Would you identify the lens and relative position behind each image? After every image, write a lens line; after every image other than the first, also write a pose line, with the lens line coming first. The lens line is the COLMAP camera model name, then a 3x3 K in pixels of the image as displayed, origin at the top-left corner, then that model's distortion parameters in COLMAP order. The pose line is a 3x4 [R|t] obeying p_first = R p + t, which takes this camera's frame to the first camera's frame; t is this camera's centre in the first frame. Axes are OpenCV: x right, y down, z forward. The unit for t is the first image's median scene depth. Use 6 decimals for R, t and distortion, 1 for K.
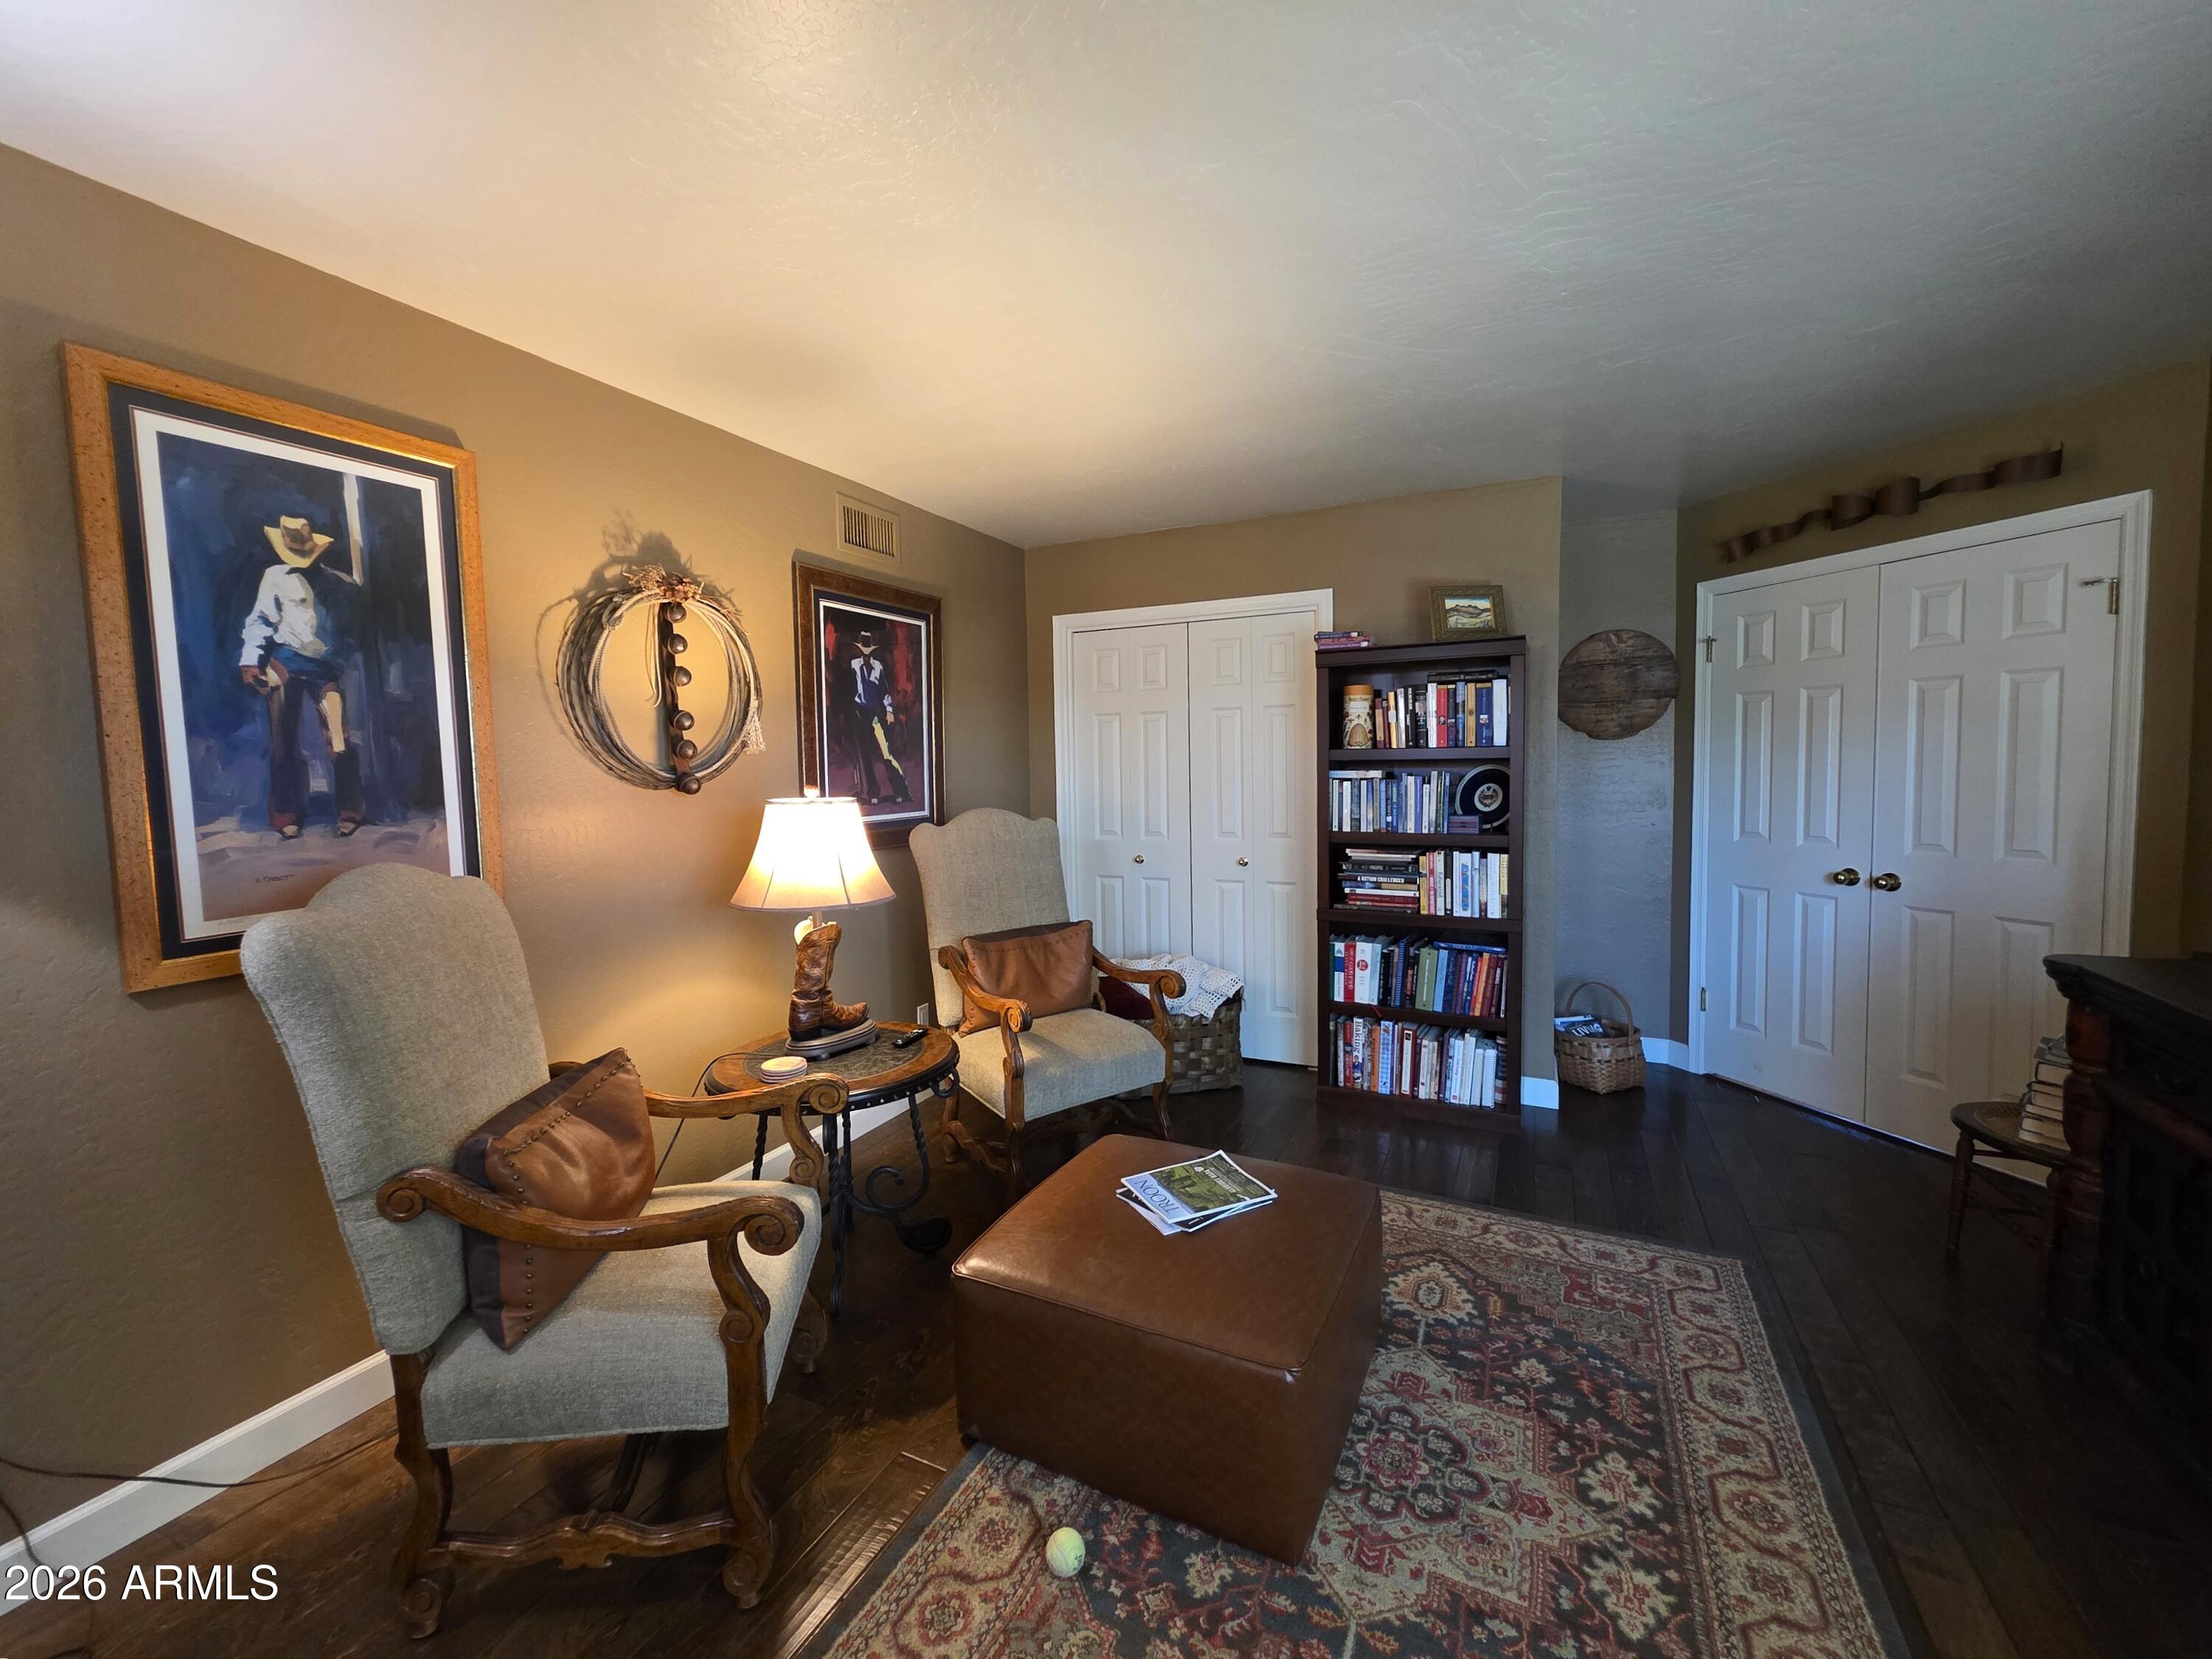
lens RADIAL K [[899.3, 0, 1097.1], [0, 899.3, 818.9], [0, 0, 1]] dist [-0.001800, 0.002065]
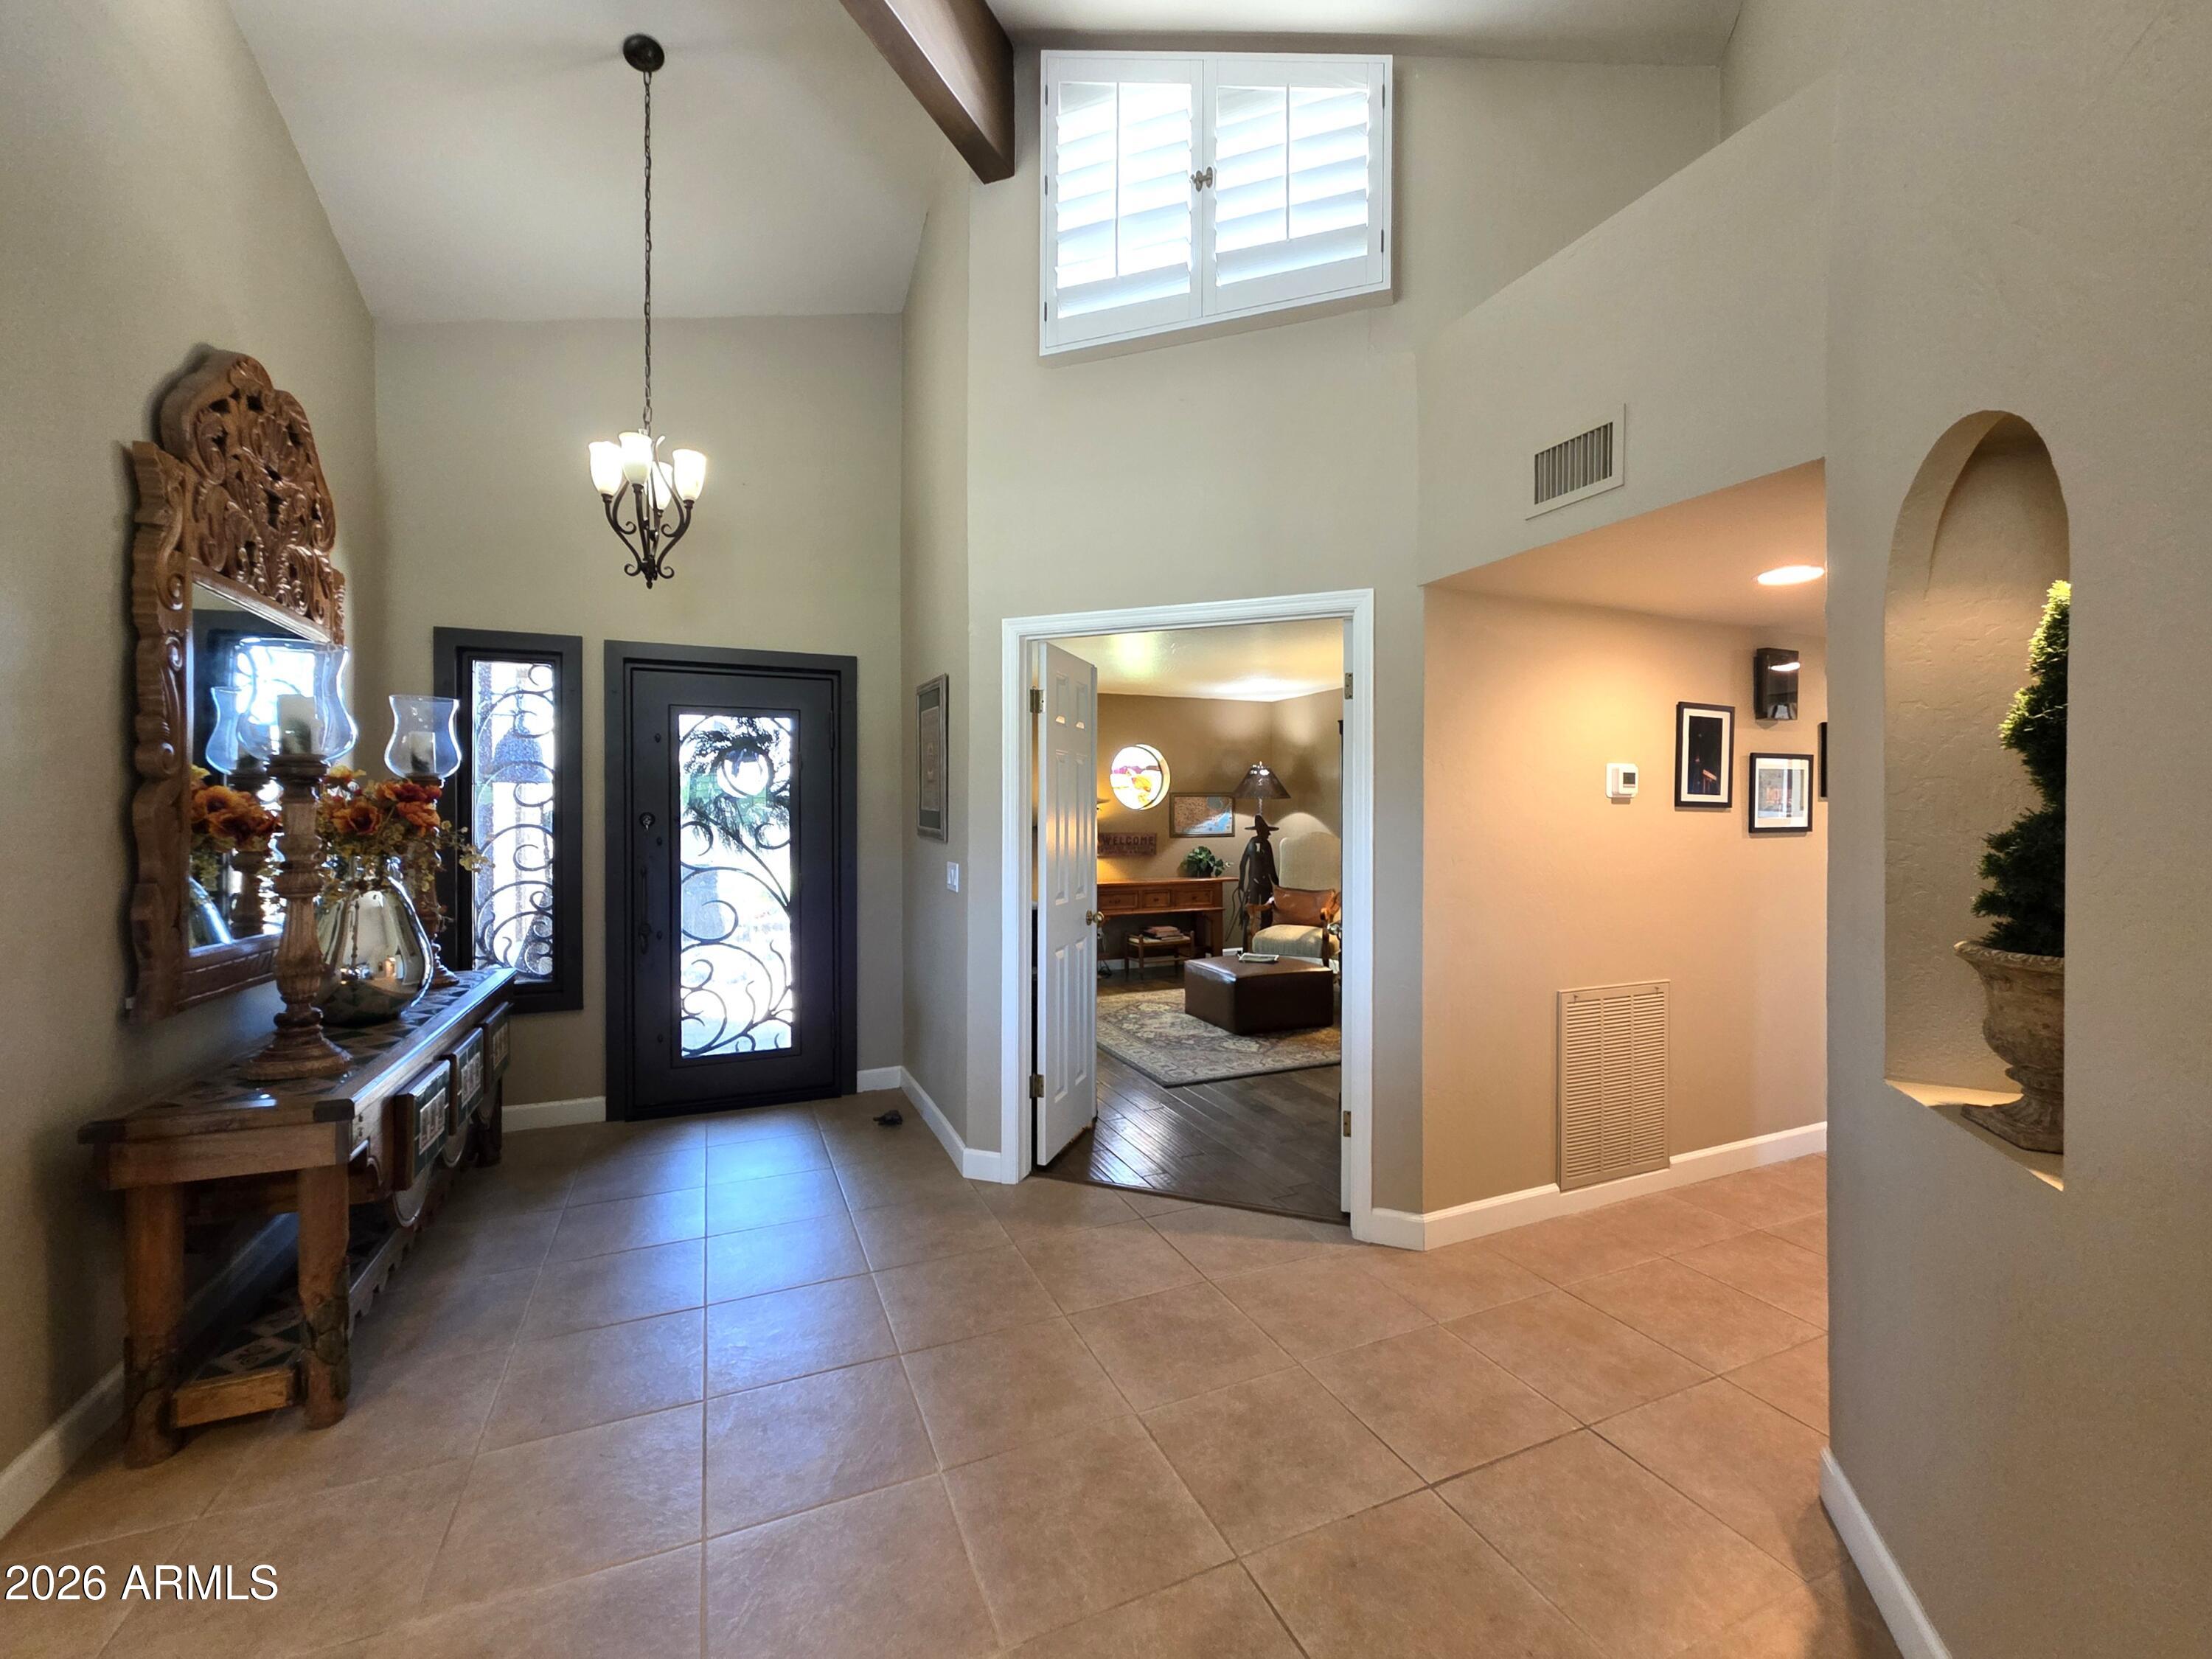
lens RADIAL K [[899.3, 0, 1109.8], [0, 899.3, 818.9], [0, 0, 1]] dist [-0.001800, 0.002065]
pose [[-0.639109, 0.022422, -0.768789, 1.773554], [-0.036205, 0.997590, 0.059192, -0.126112], [0.768263, 0.065664, -0.636757, 1.648273]]
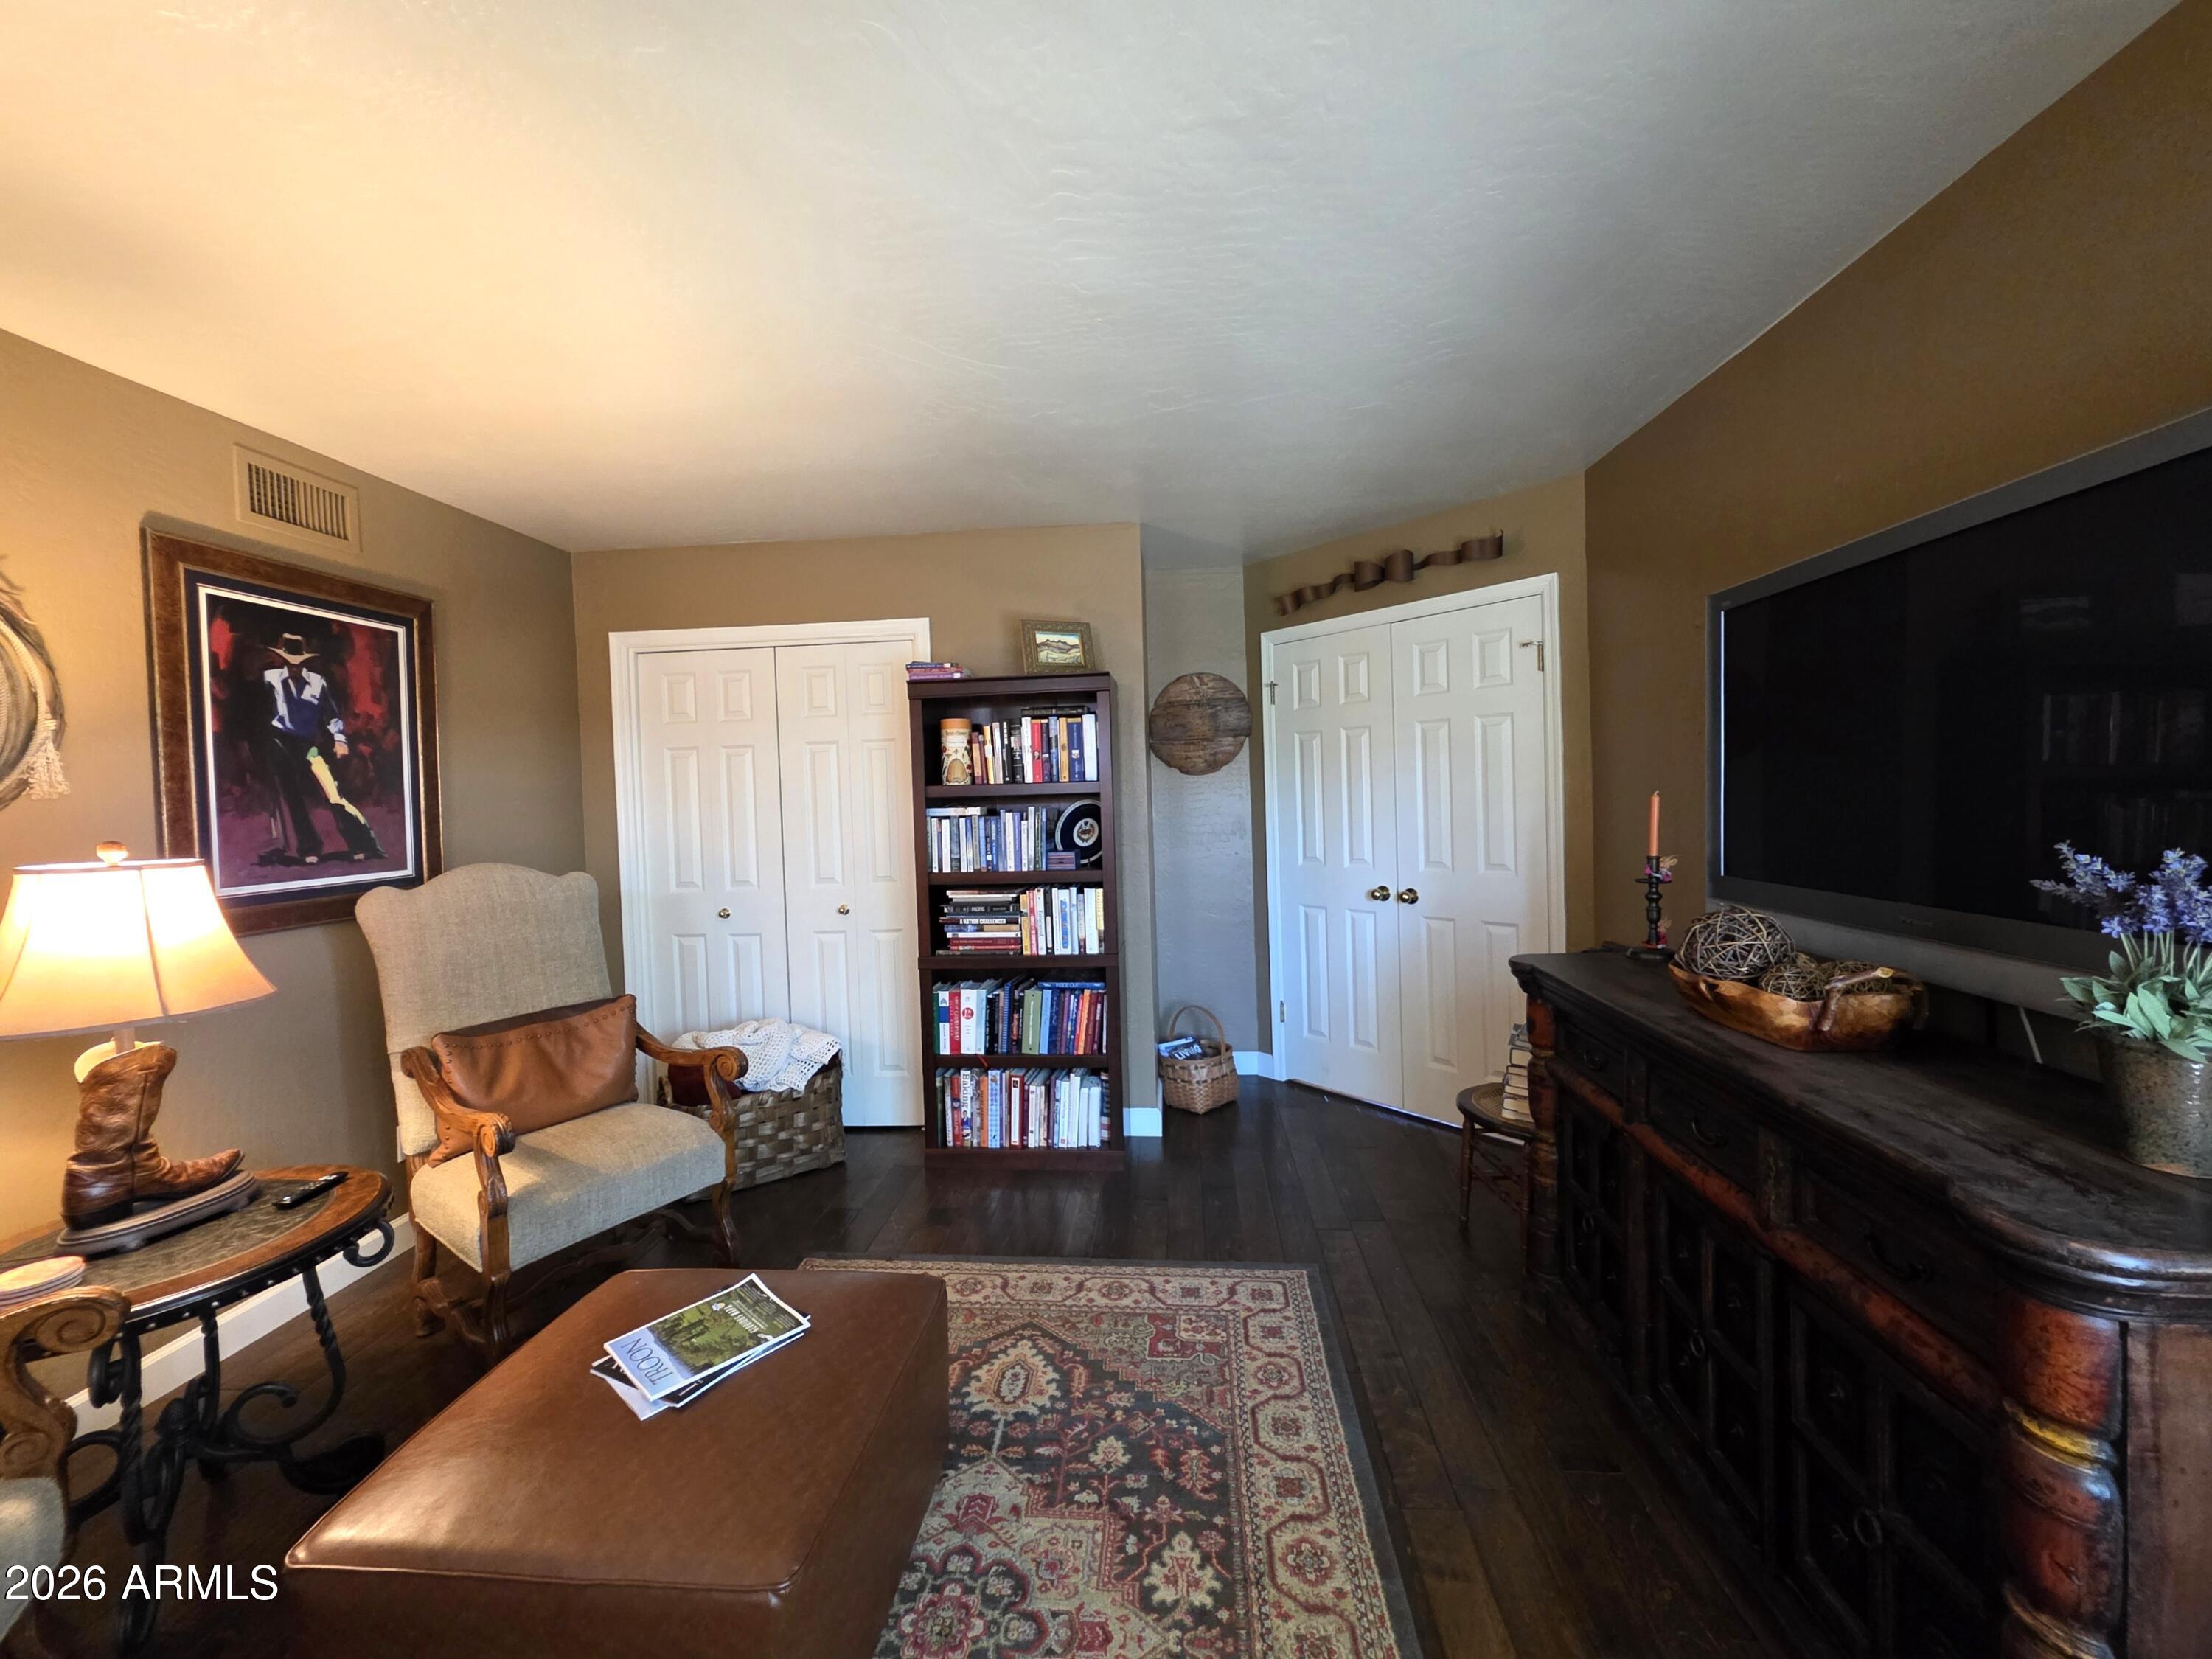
lens RADIAL K [[899.3, 0, 1093.8], [0, 899.3, 822.0], [0, 0, 1]] dist [-0.001800, 0.002065]
pose [[0.931909, -0.023167, 0.361951, 0.097848], [0.037795, 0.998728, -0.033386, -0.001846], [-0.360717, 0.044793, 0.931599, 0.075655]]
